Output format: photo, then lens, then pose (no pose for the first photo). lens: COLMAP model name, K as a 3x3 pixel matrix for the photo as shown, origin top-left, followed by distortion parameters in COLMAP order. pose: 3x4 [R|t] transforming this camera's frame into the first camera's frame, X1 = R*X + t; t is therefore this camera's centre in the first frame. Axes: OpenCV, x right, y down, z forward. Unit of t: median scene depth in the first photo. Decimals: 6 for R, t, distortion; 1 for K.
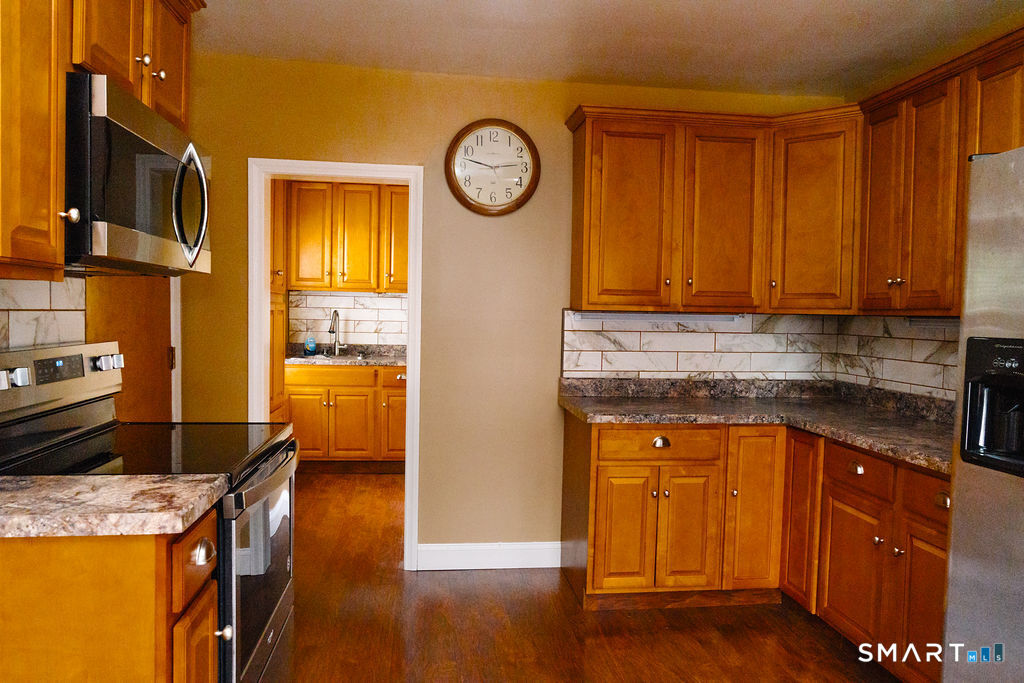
lens RADIAL K [[706.7, 0, 507.8], [0, 706.7, 343.0], [0, 0, 1]] dist [-0.036759, -0.006915]
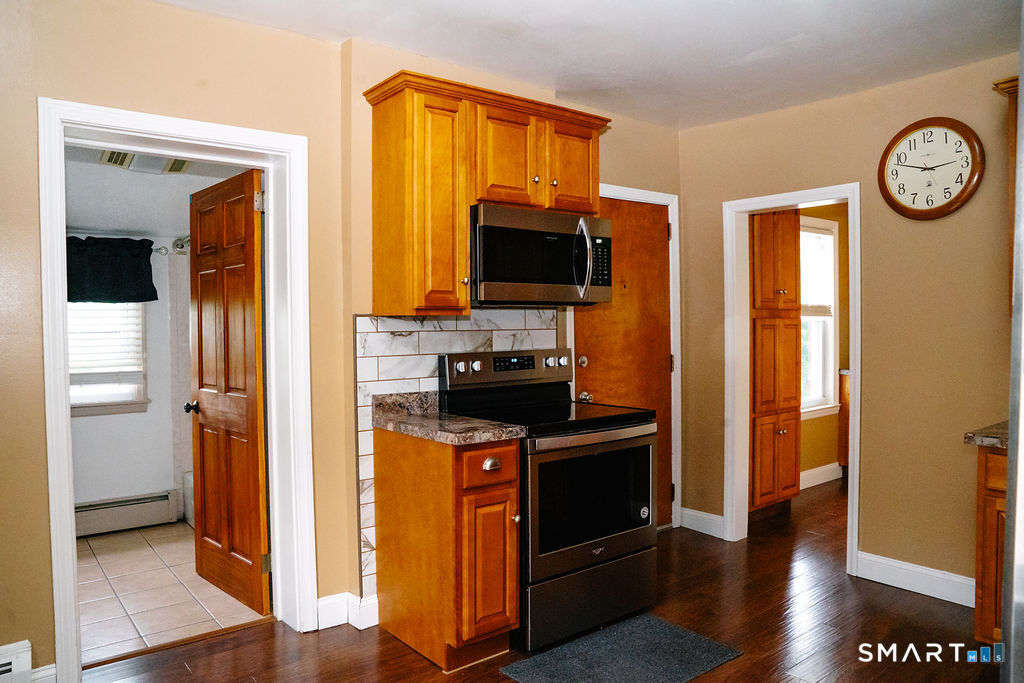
lens RADIAL K [[706.7, 0, 507.5], [0, 706.7, 340.0], [0, 0, 1]] dist [-0.036759, -0.006915]
pose [[0.532716, -0.007021, -0.846265, 0.275914], [-0.014214, 0.999750, -0.017242, 0.002858], [0.846175, 0.021213, 0.532483, 0.015776]]
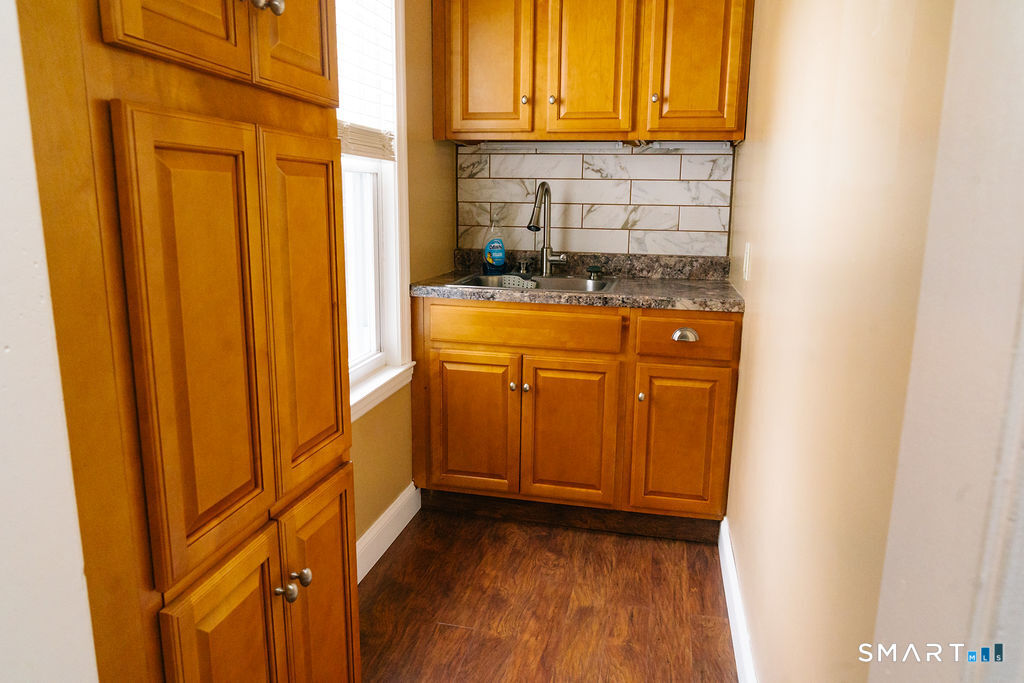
lens RADIAL K [[706.7, 0, 515.4], [0, 706.7, 345.4], [0, 0, 1]] dist [-0.036759, -0.006915]
pose [[0.947662, 0.055970, -0.314331, -0.107327], [-0.005771, 0.987357, 0.158409, -0.012954], [0.319223, -0.148304, 0.936003, 0.539402]]
